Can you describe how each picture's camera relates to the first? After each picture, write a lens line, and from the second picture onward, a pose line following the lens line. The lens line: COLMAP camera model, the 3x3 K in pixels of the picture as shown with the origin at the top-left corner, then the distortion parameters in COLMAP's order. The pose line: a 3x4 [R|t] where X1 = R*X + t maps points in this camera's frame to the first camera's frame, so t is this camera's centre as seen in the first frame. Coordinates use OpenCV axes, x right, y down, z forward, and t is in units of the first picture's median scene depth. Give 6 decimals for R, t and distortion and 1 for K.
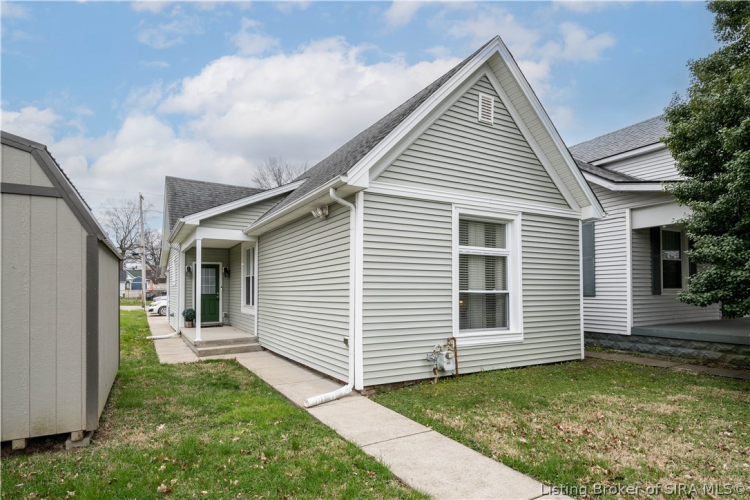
lens RADIAL K [[410.2, 0, 374.3], [0, 410.2, 289.8], [0, 0, 1]] dist [-0.000457, -0.000148]
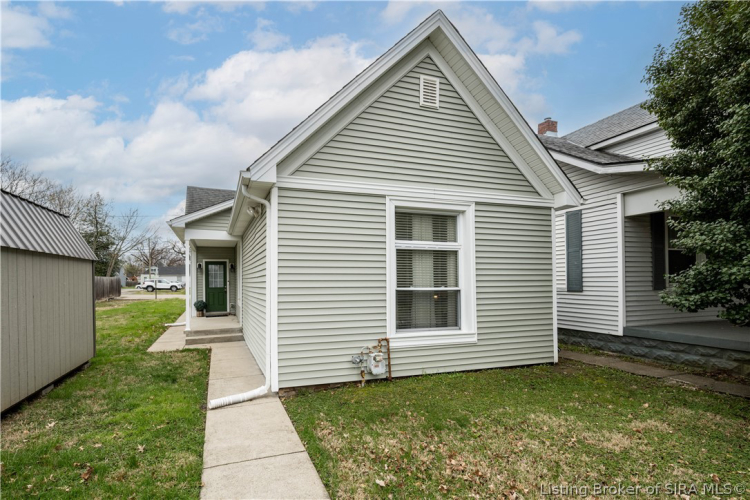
lens RADIAL K [[358.6, 0, 336.7], [0, 358.6, 283.9], [0, 0, 1]] dist [-0.000662, -0.000049]
pose [[0.981331, -0.001511, -0.192323, 0.221094], [0.003429, 0.999948, 0.009640, -0.015663], [0.192298, -0.010119, 0.981284, 0.158477]]
